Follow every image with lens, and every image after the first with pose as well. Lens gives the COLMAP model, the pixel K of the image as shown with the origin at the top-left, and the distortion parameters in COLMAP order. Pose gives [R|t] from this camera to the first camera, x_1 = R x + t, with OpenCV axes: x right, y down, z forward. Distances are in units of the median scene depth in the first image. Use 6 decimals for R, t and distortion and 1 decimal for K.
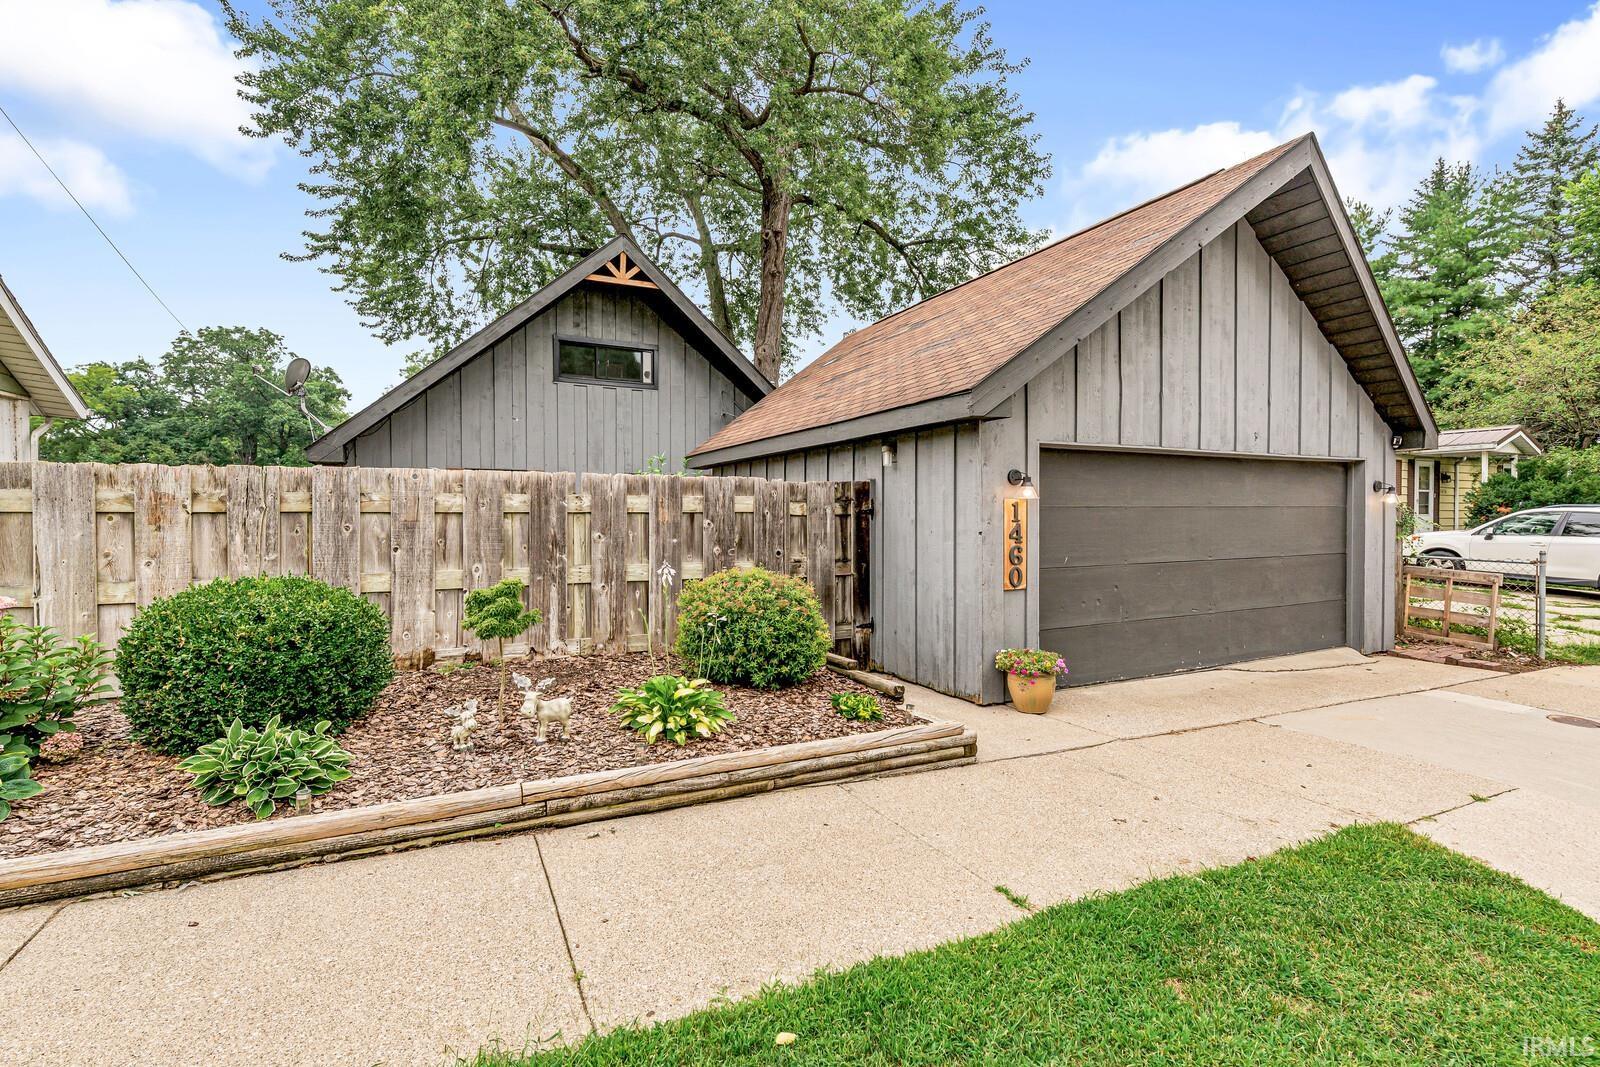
lens RADIAL K [[692.3, 0, 800.0], [0, 692.3, 525.2], [0, 0, 1]] dist [0.003703, -0.000635]
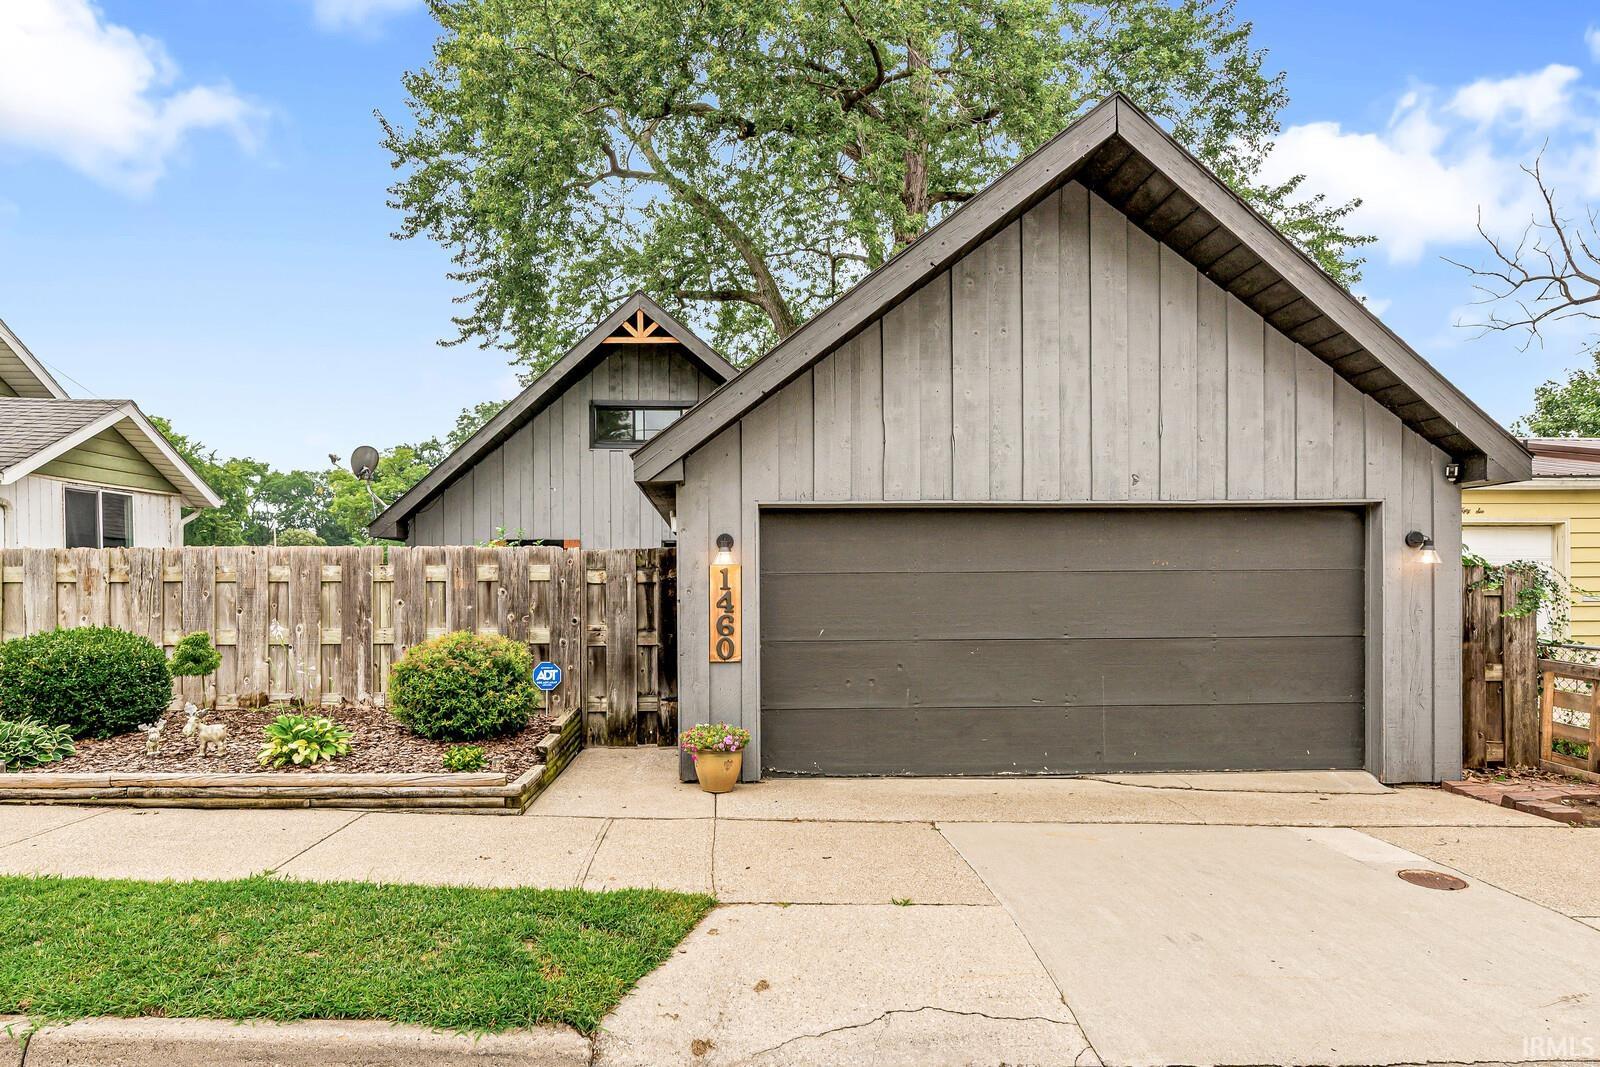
lens RADIAL K [[887.7, 0, 816.7], [0, 887.7, 595.8], [0, 0, 1]] dist [0.000978, 0.001422]
pose [[0.917256, 0.002630, -0.398290, 0.807622], [-0.003896, 0.999990, -0.002368, 0.005416], [0.398280, 0.003724, 0.917256, -0.046219]]
